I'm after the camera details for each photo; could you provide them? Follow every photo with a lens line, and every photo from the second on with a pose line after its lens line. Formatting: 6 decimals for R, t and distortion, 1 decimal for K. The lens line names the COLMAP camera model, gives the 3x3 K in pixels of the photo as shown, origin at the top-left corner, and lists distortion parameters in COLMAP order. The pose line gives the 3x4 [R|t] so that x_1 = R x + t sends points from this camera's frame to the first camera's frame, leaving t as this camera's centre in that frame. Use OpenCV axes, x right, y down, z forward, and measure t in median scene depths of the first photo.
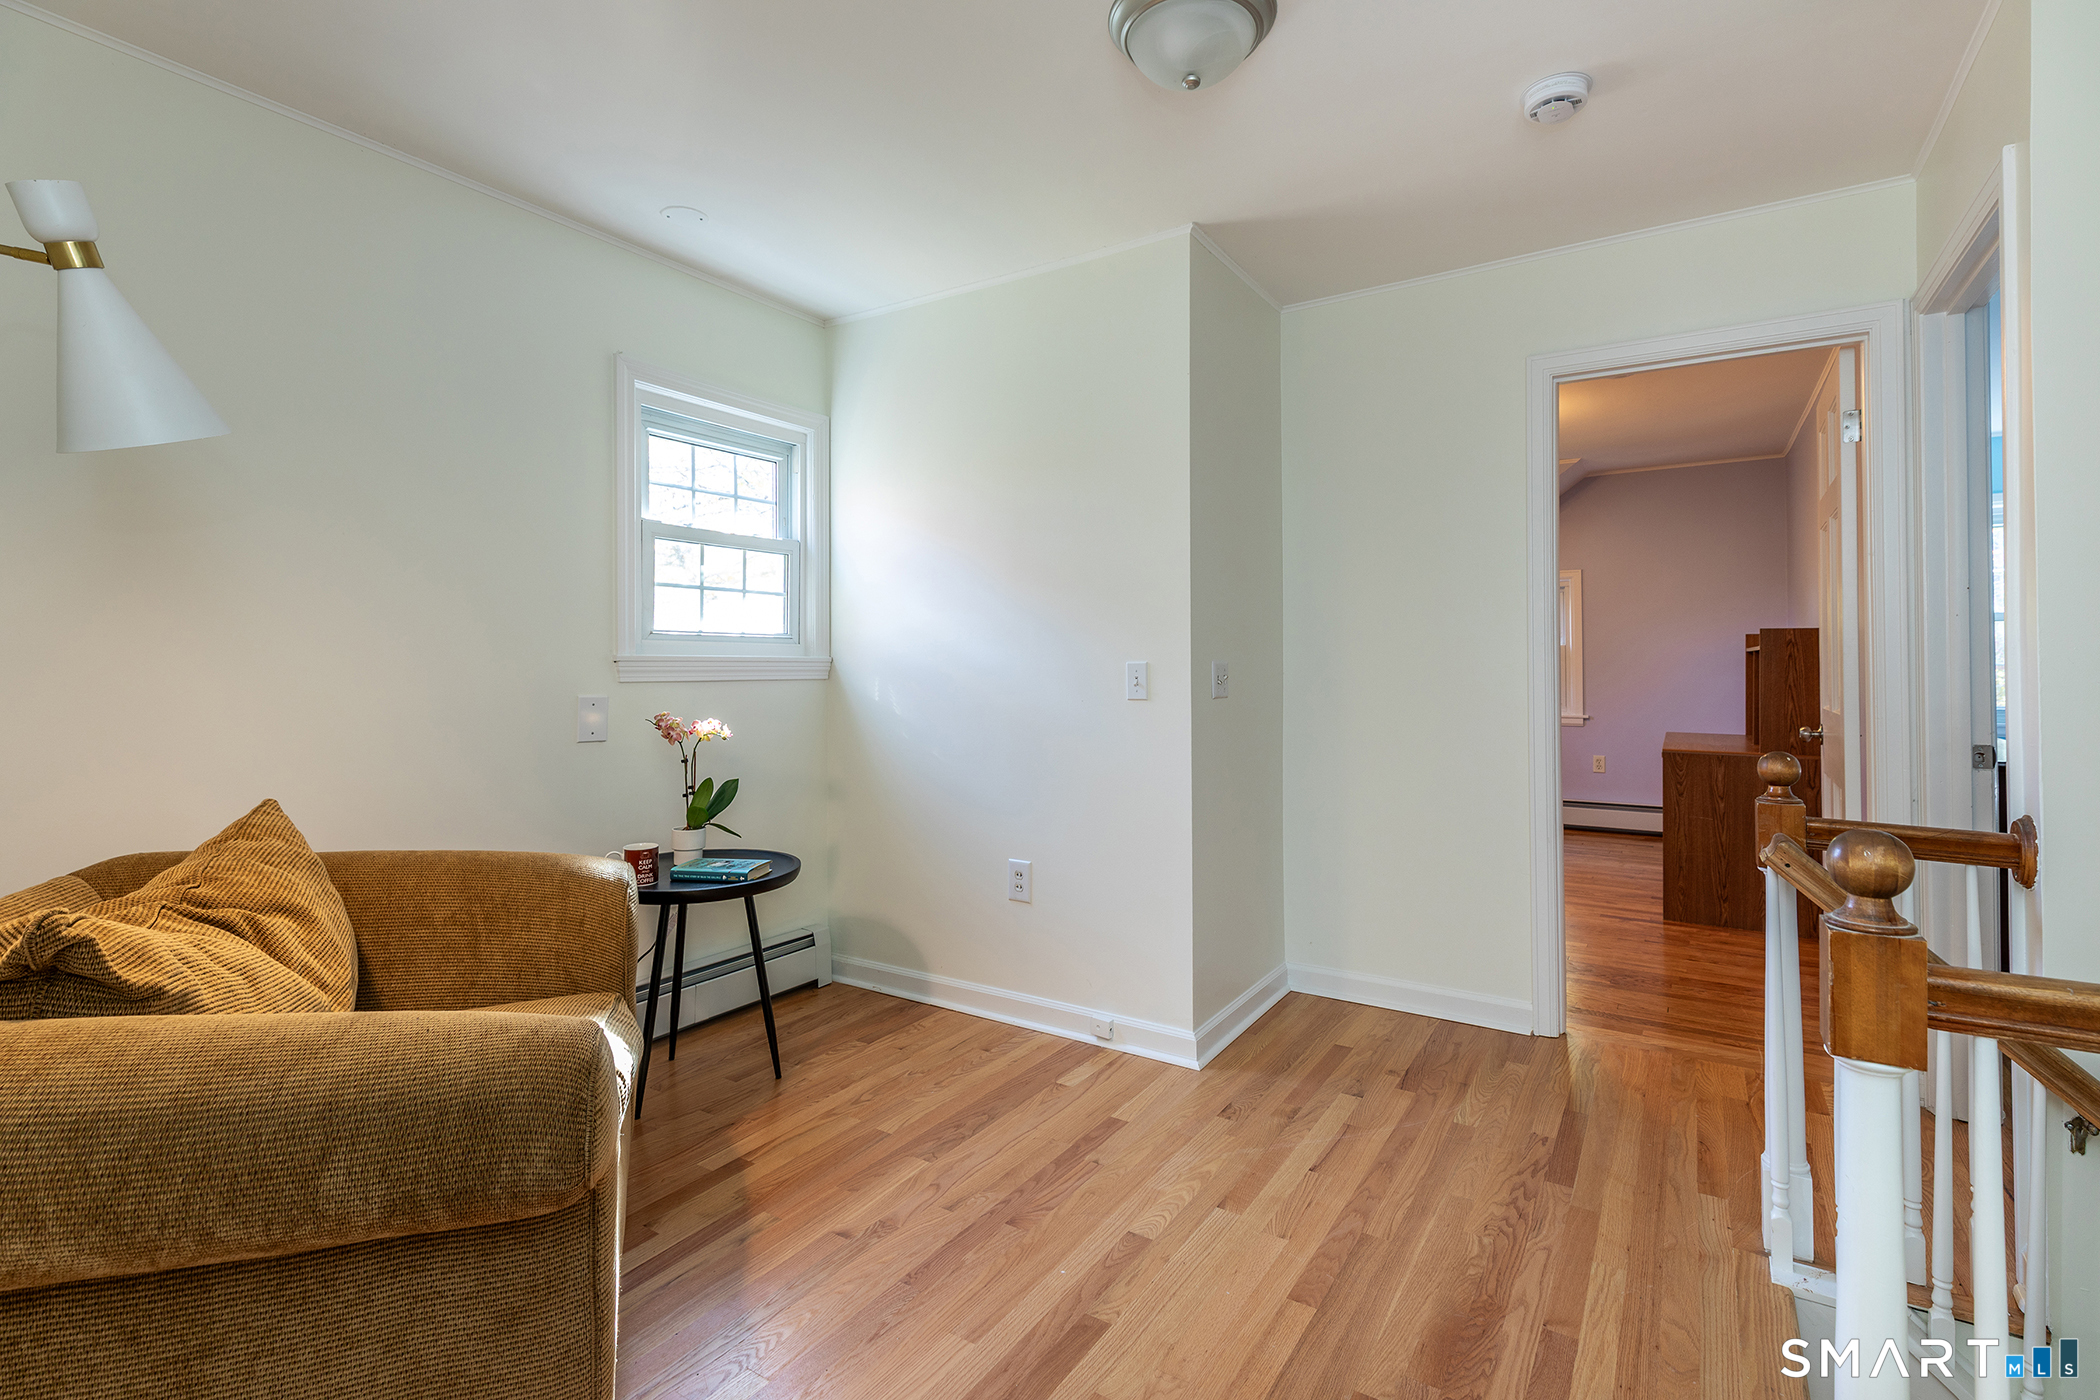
lens RADIAL K [[964.9, 0, 1061.8], [0, 964.9, 677.3], [0, 0, 1]] dist [0.015495, -0.000065]
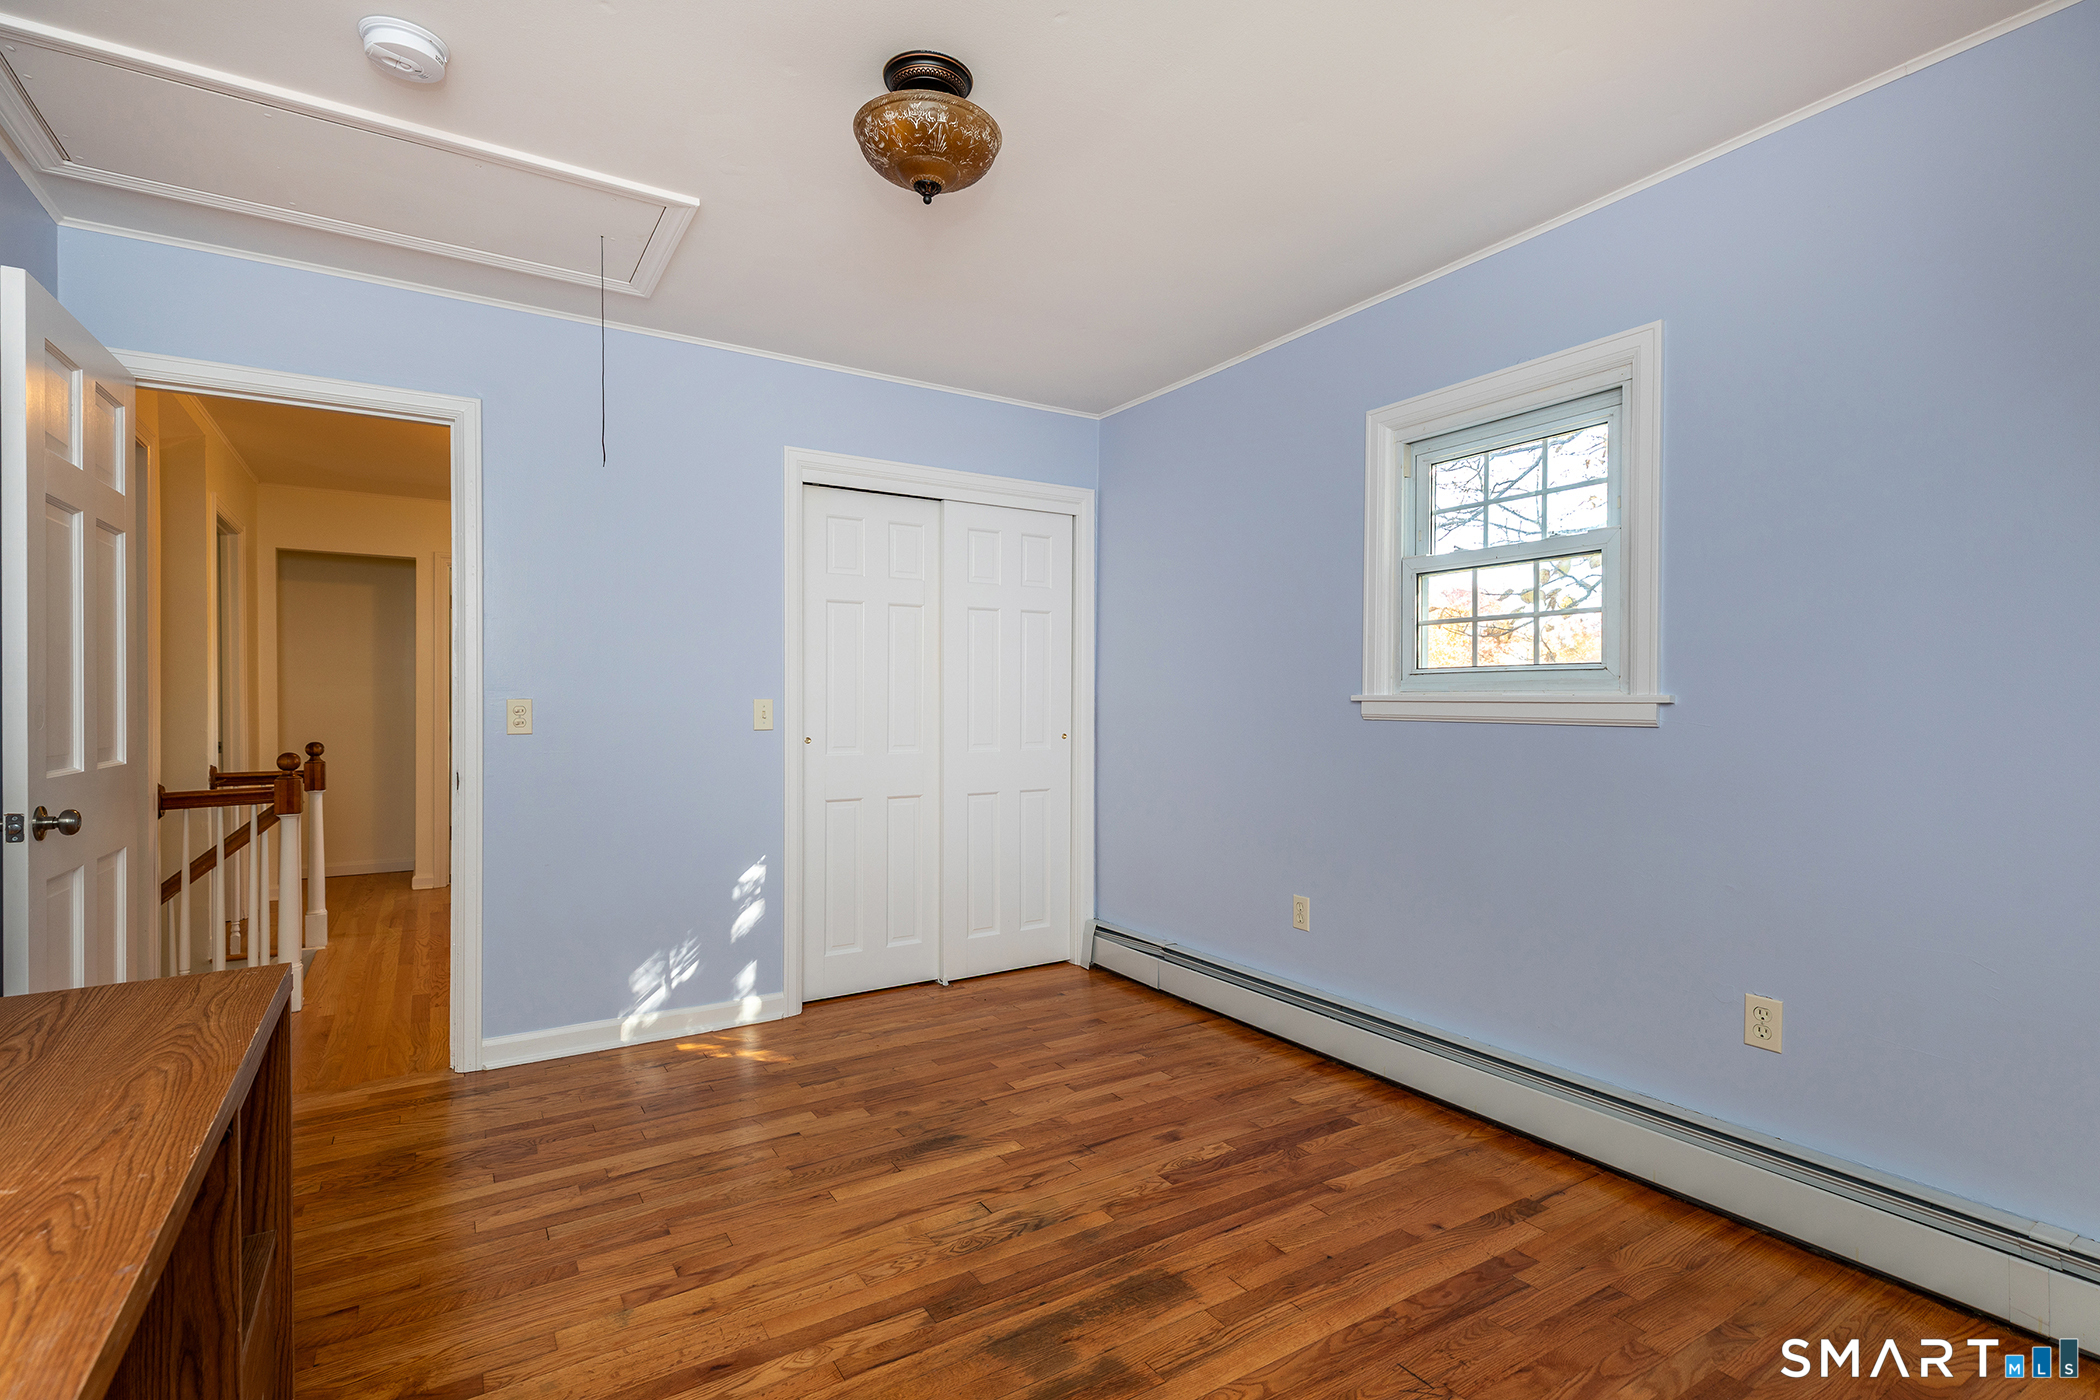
lens RADIAL K [[964.9, 0, 1055.2], [0, 964.9, 707.0], [0, 0, 1]] dist [0.015495, -0.000065]
pose [[-0.423760, 0.004234, -0.905764, 1.208120], [-0.009473, 0.999914, 0.009106, -0.025340], [0.905725, 0.012439, -0.423684, 2.076869]]
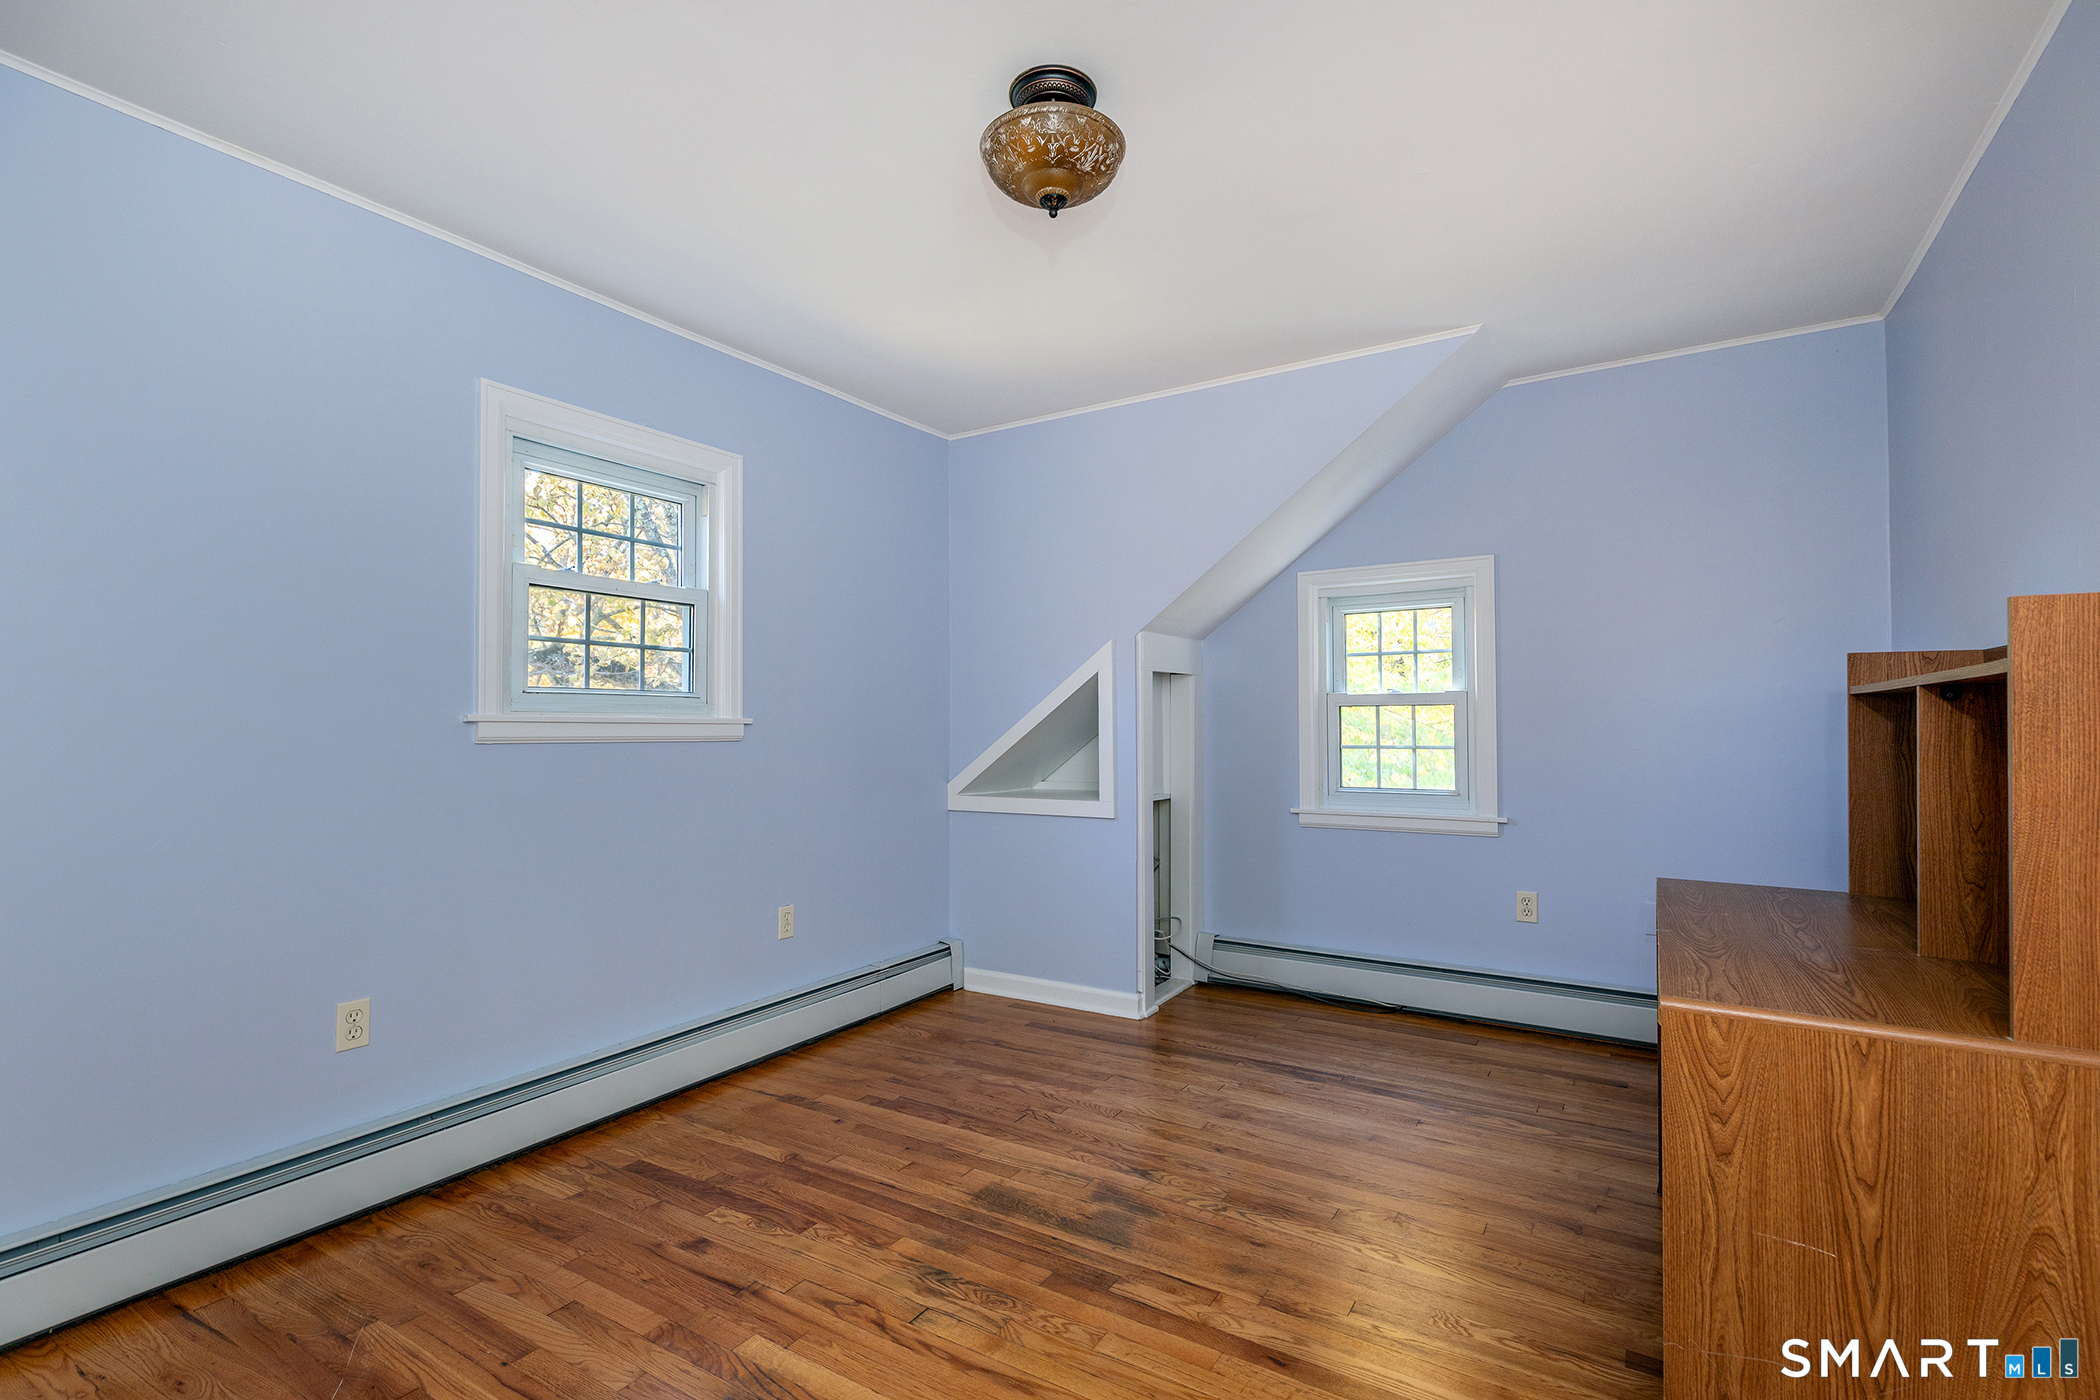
lens RADIAL K [[964.9, 0, 1060.5], [0, 964.9, 695.6], [0, 0, 1]] dist [0.015495, -0.000065]
pose [[0.999971, -0.003509, 0.006702, 0.517783], [0.003785, 0.999127, -0.041609, -0.007752], [-0.006550, 0.041633, 0.999112, 0.832637]]
